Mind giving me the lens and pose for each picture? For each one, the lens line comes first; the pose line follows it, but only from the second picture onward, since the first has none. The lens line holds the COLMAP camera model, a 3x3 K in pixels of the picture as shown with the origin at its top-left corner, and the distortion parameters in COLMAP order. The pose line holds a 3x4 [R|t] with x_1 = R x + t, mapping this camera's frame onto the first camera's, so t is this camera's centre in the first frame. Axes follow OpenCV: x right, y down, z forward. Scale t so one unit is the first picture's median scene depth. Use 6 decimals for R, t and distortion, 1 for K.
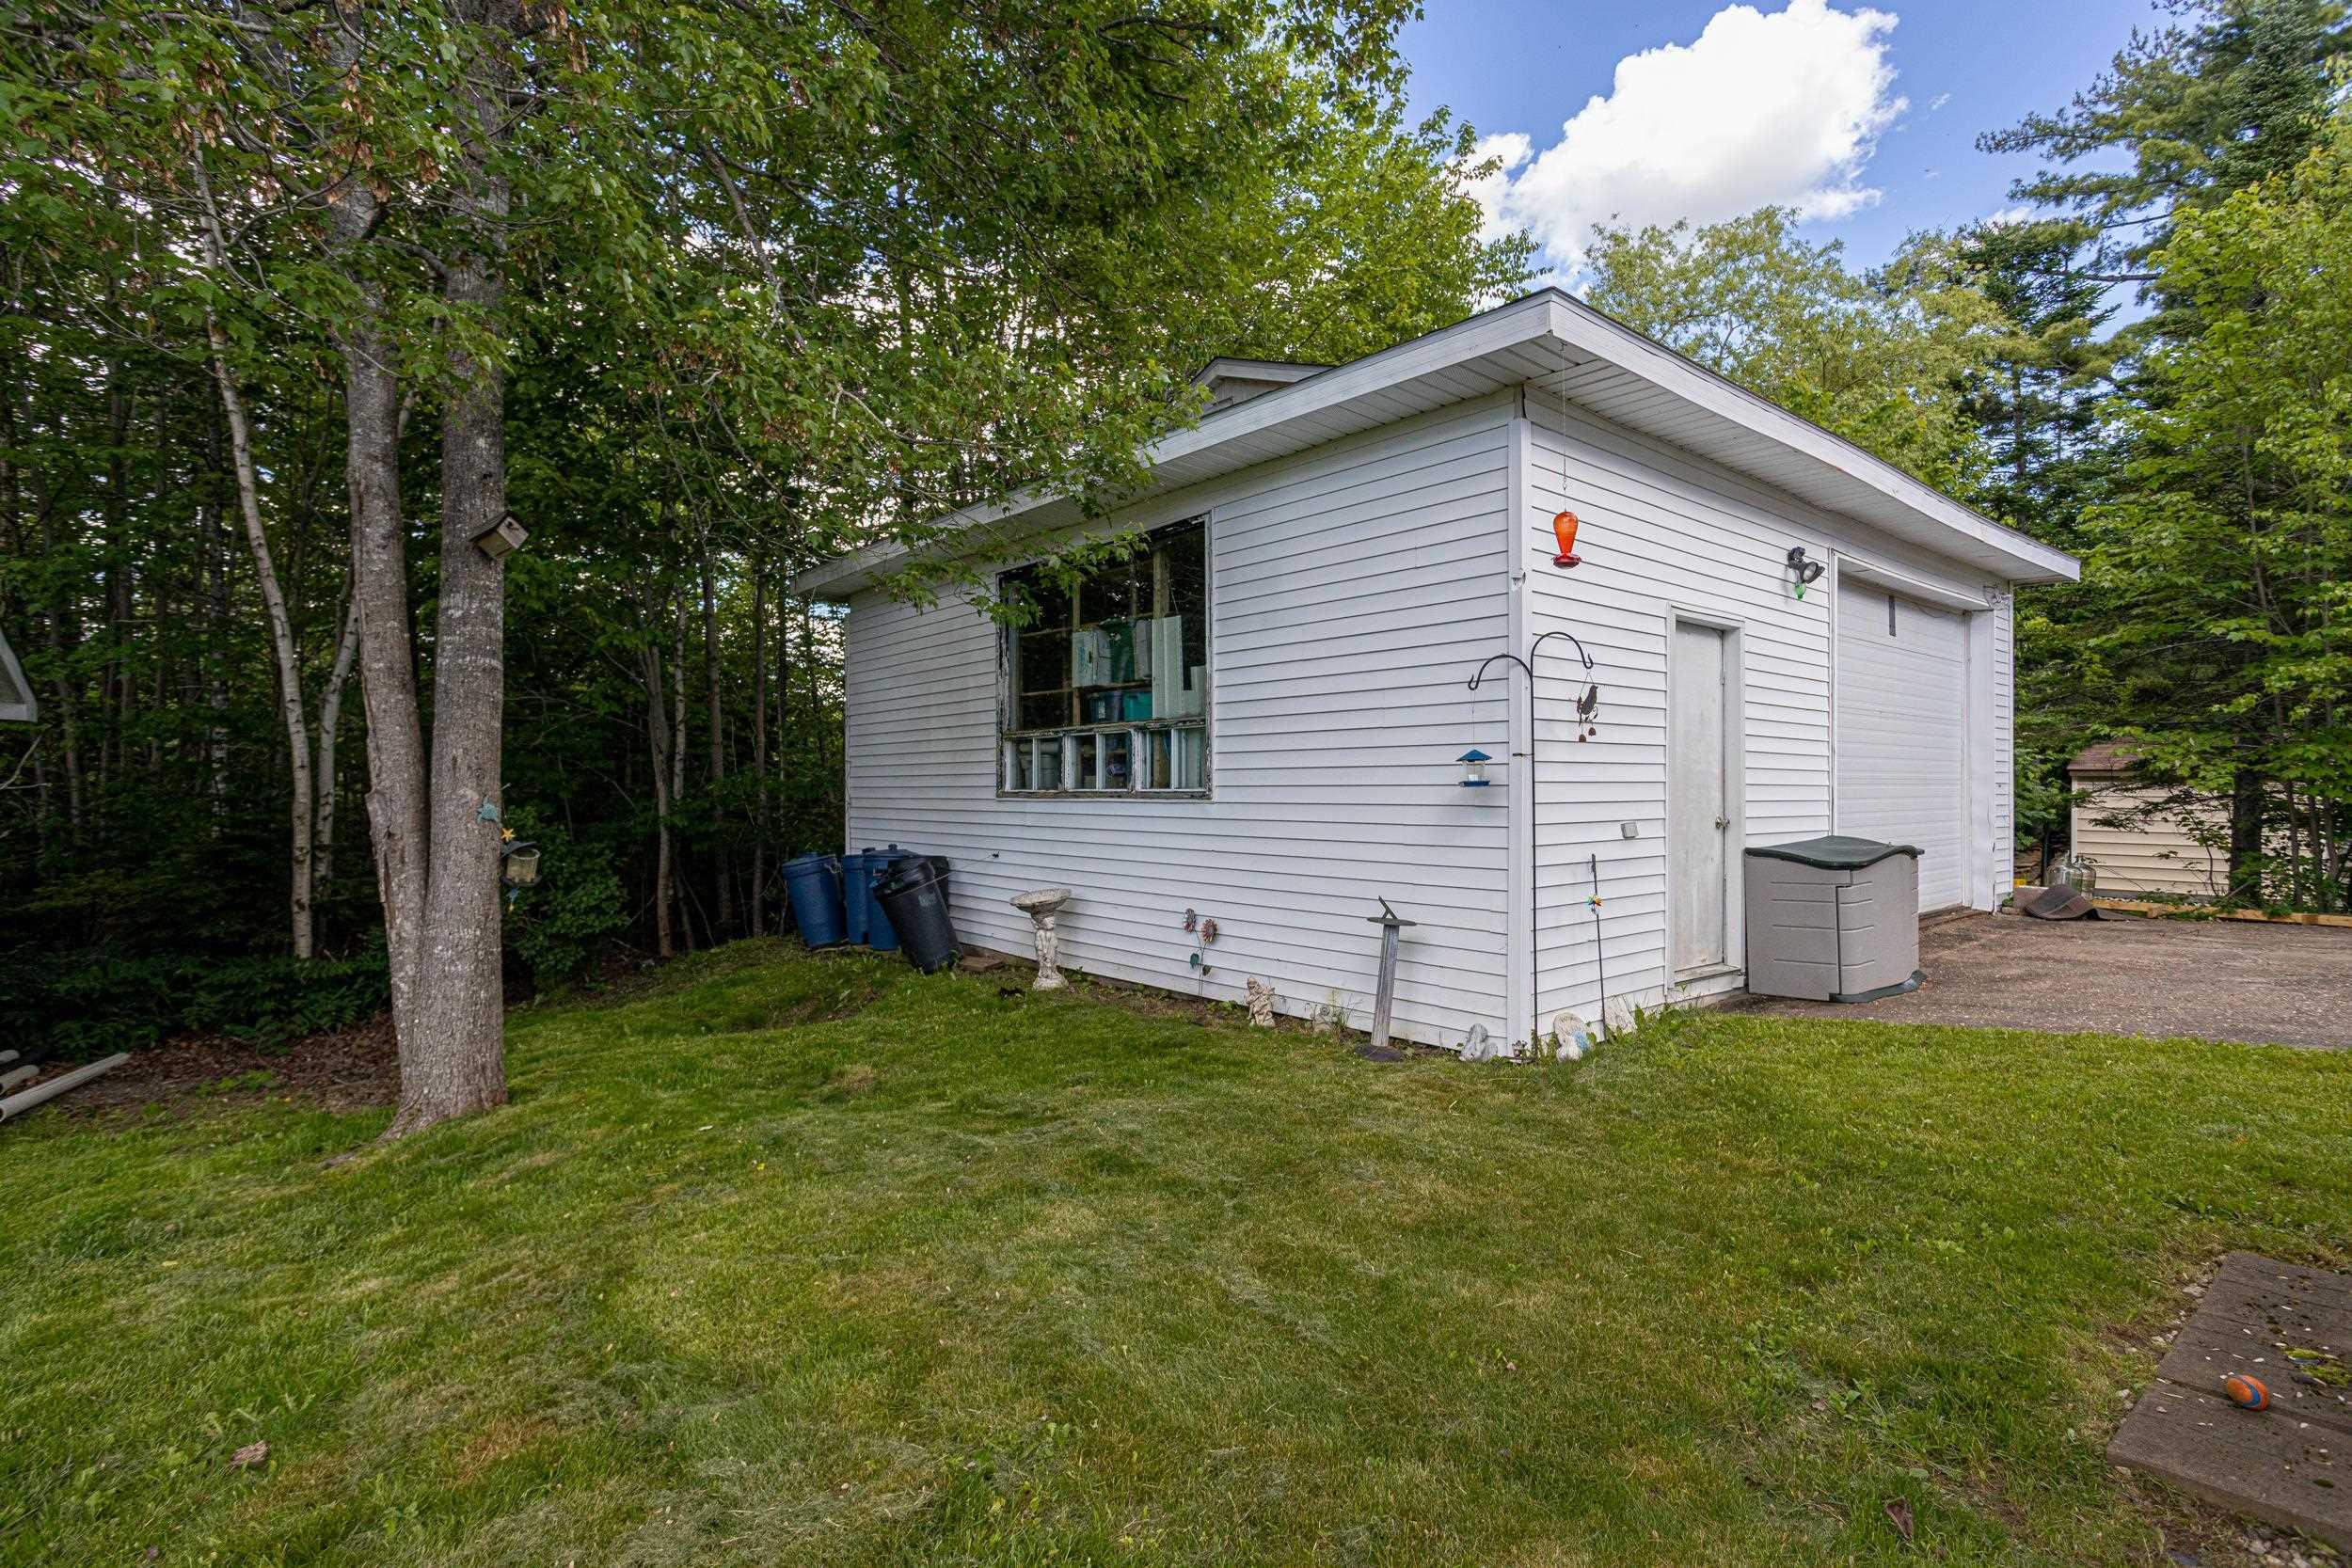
lens RADIAL K [[1154.0, 0, 1176.0], [0, 1154.0, 784.0], [0, 0, 1]] dist [-0.075340, 0.050664]
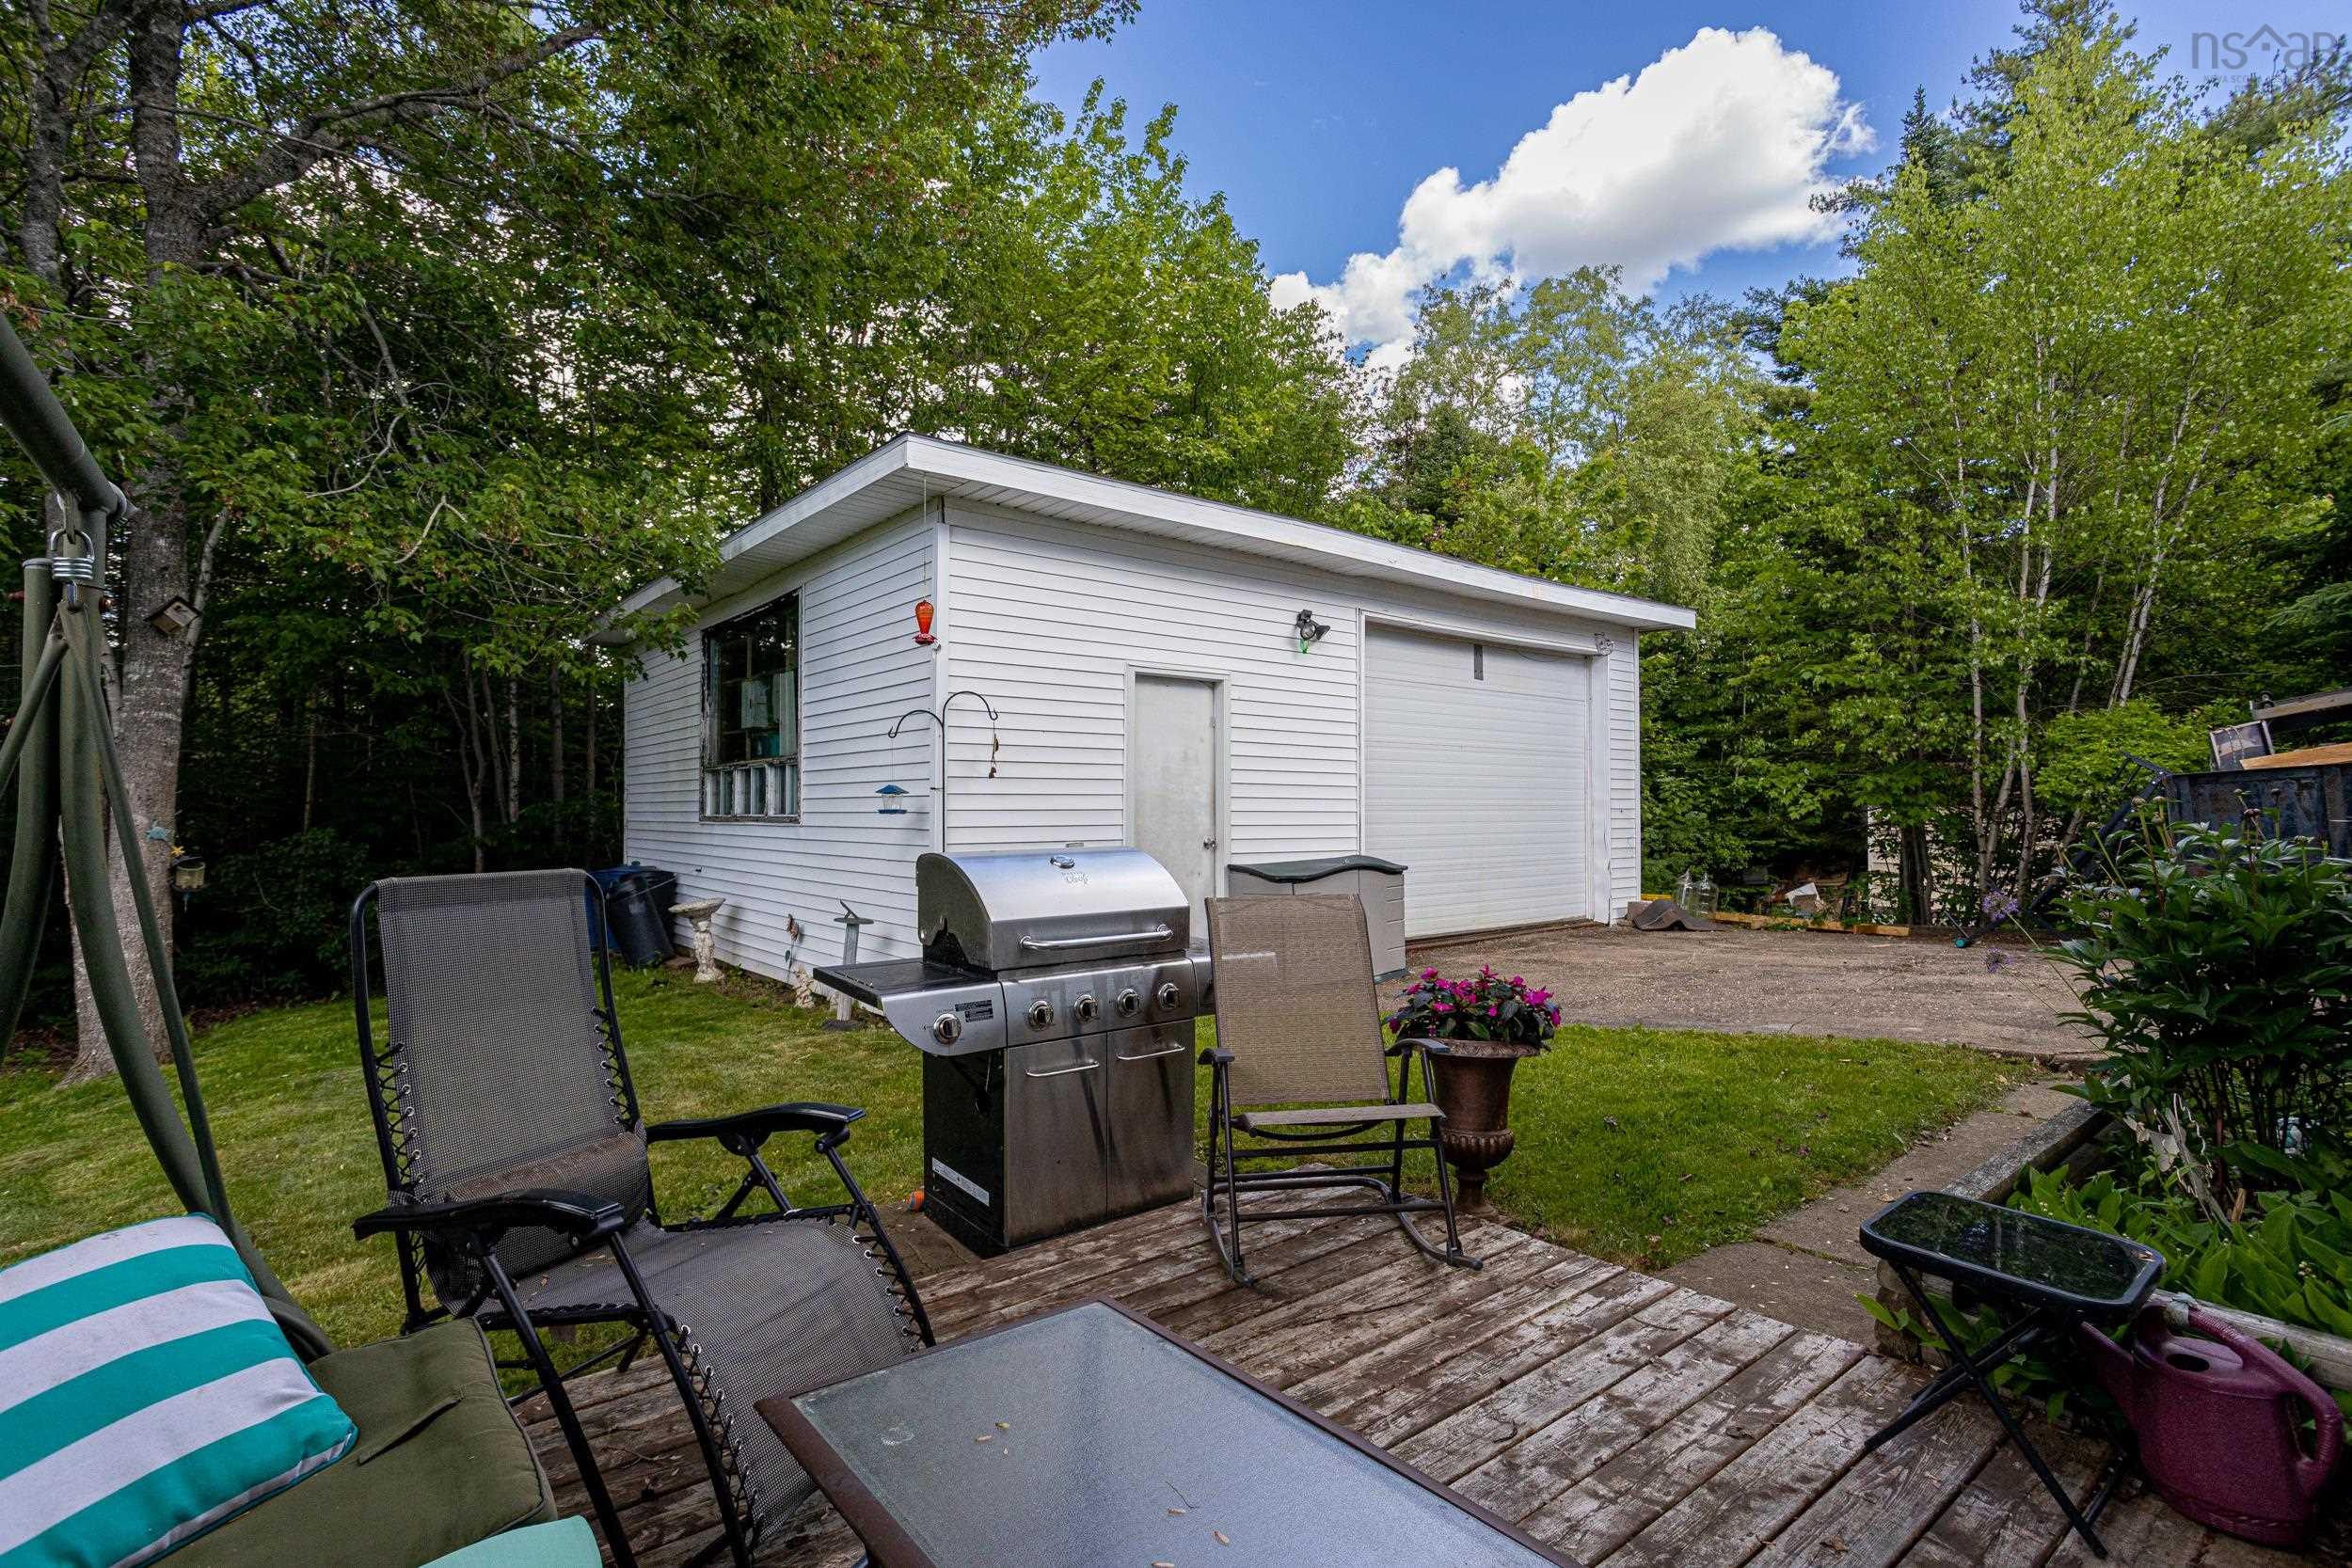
lens RADIAL K [[1154.0, 0, 1176.0], [0, 1154.0, 784.0], [0, 0, 1]] dist [-0.075340, 0.050664]
pose [[0.999962, -0.000066, -0.008729, 0.425302], [-0.000109, 0.999798, -0.020078, -0.003741], [0.008728, 0.020078, 0.999760, -0.198989]]
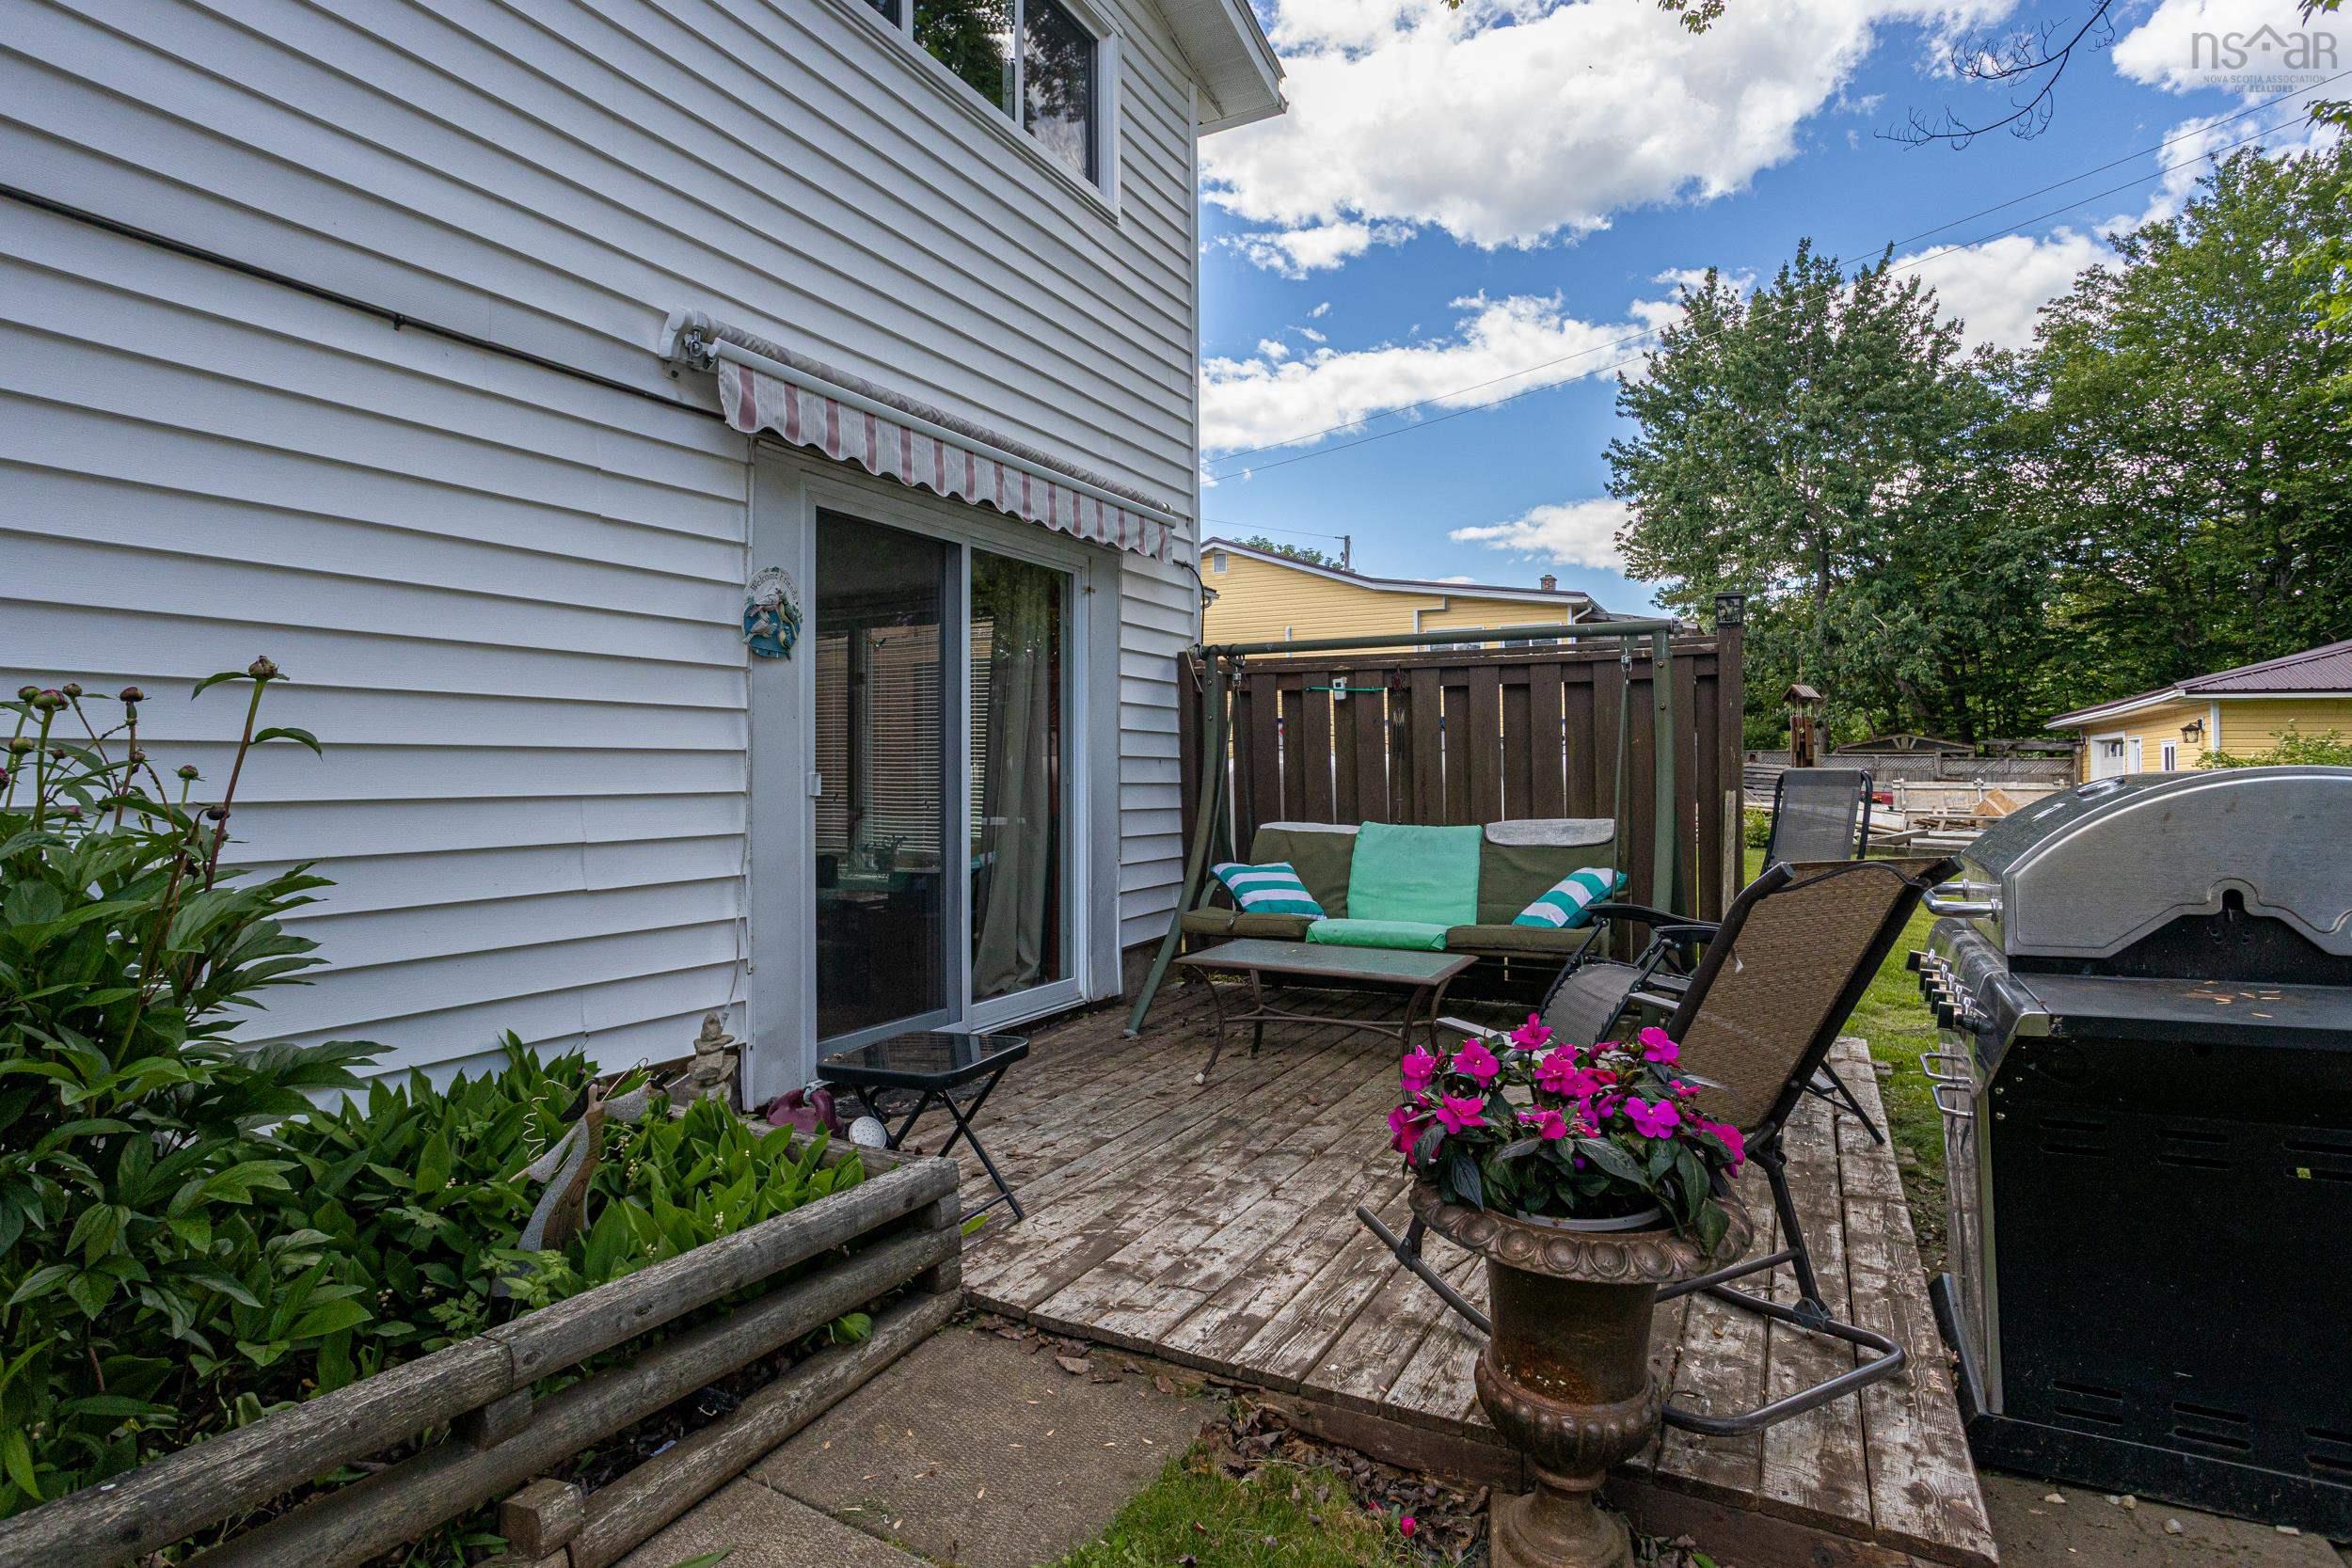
lens RADIAL K [[1200.8, 0, 1139.2], [0, 1200.8, 758.5], [0, 0, 1]] dist [-0.027338, 0.000471]
pose [[-0.927350, 0.000340, -0.374196, 0.719251], [0.004457, 0.999939, -0.010138, 0.013741], [0.374169, -0.011069, -0.927294, 0.491569]]
